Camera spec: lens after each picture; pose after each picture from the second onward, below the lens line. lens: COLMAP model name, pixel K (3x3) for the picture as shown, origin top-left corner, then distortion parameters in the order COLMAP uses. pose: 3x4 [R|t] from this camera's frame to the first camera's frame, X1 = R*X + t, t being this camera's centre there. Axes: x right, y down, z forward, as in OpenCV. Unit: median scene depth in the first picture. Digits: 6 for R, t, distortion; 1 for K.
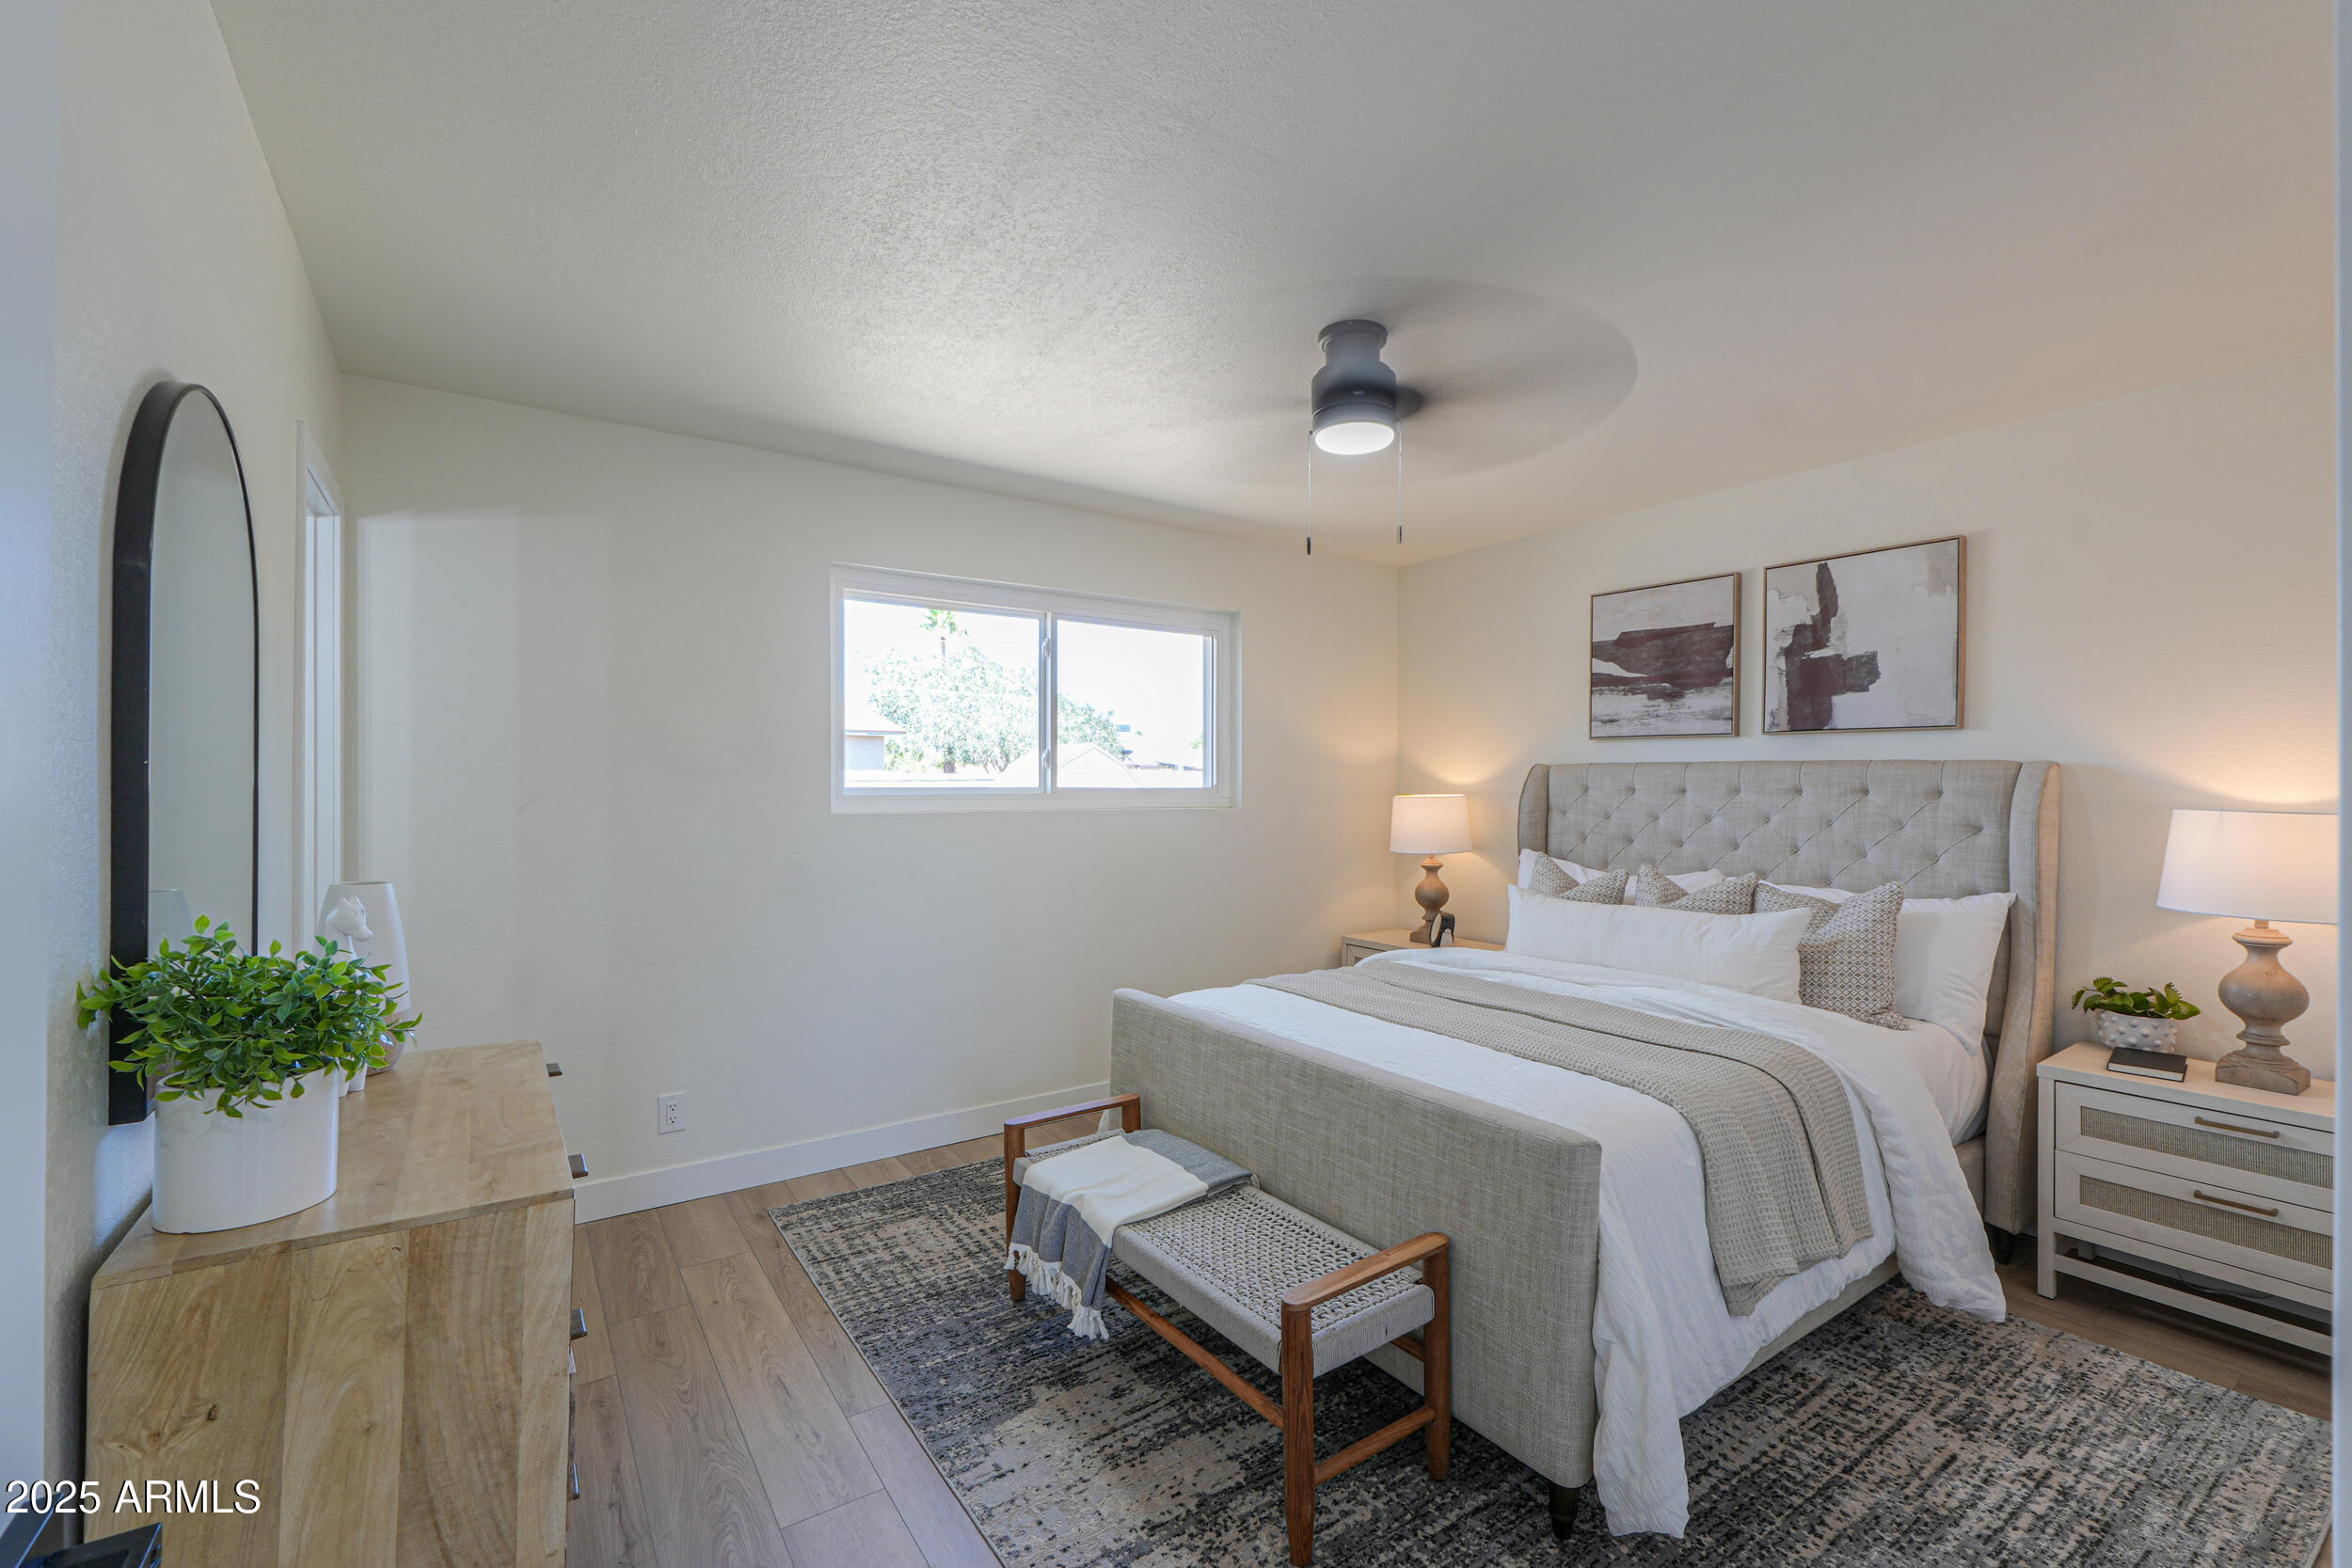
lens RADIAL K [[1002.8, 0, 1165.8], [0, 1002.8, 777.1], [0, 0, 1]] dist [-0.001531, -0.000212]
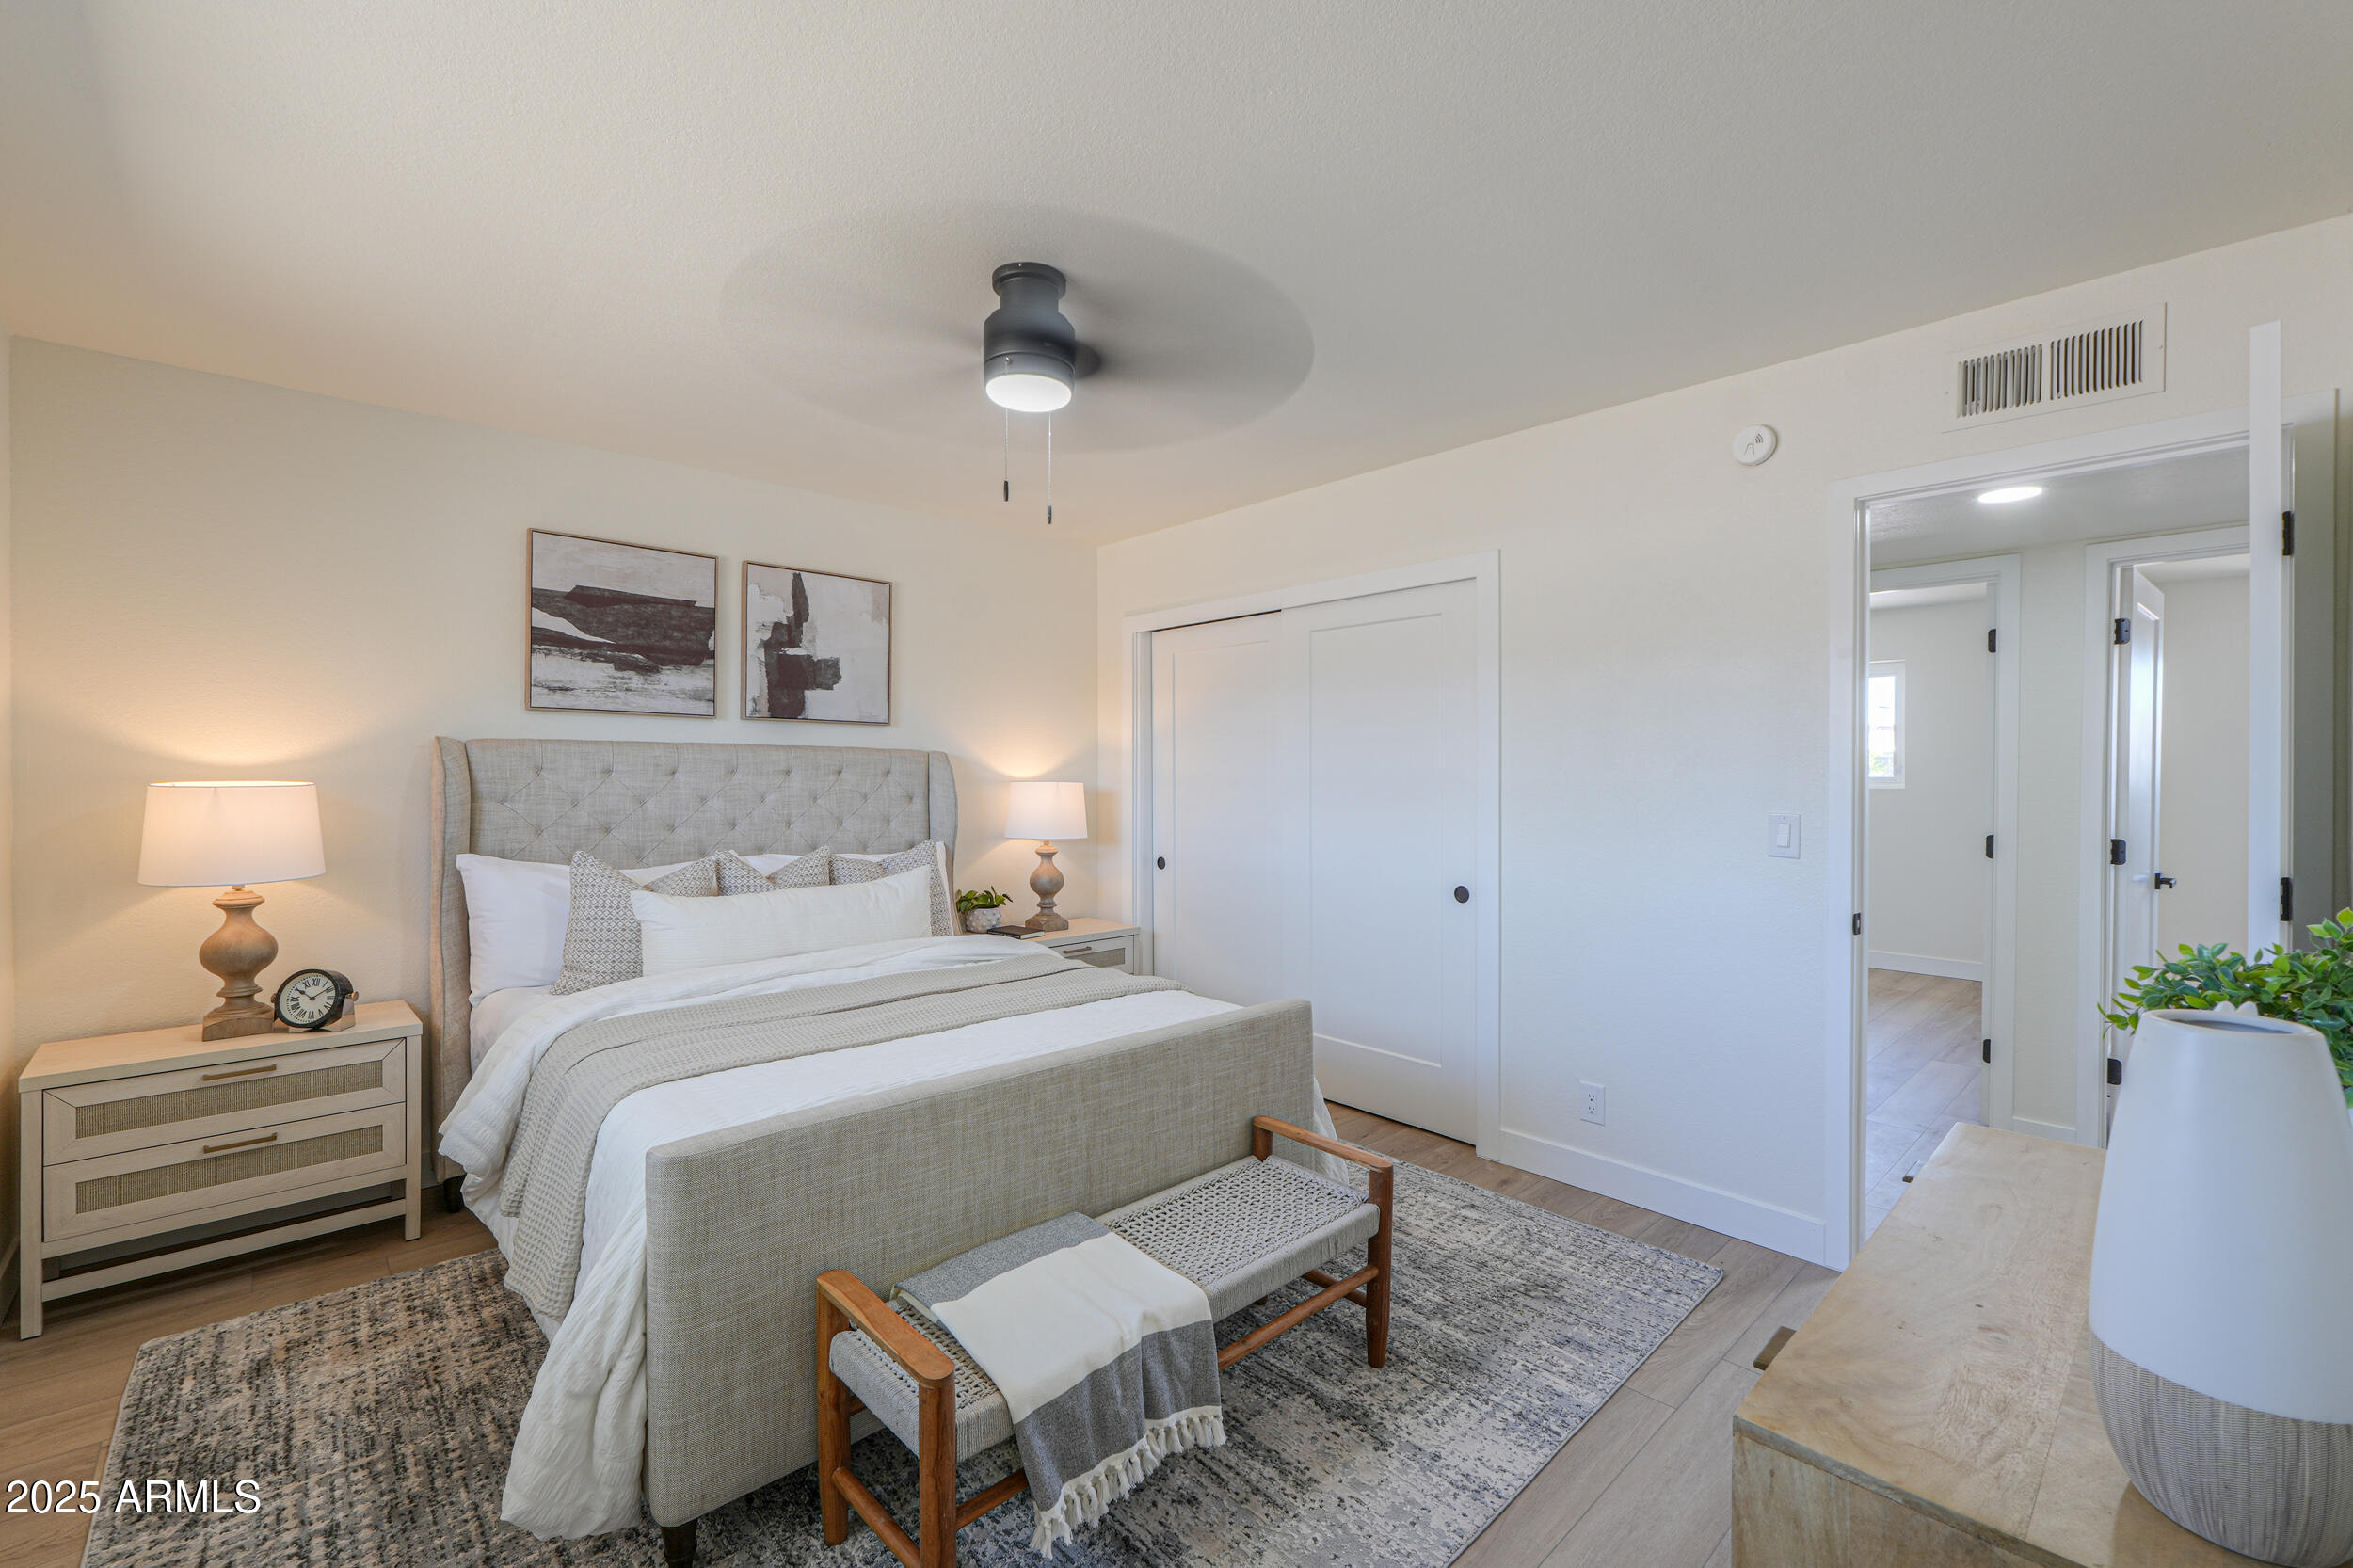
lens RADIAL K [[1046.0, 0, 1178.7], [0, 1046.0, 772.1], [0, 0, 1]] dist [0.039258, -0.000121]
pose [[-0.153326, -0.011807, 0.988105, -0.579359], [-0.016779, 0.999816, 0.009344, -0.004274], [-0.988033, -0.015147, -0.153496, 0.719561]]
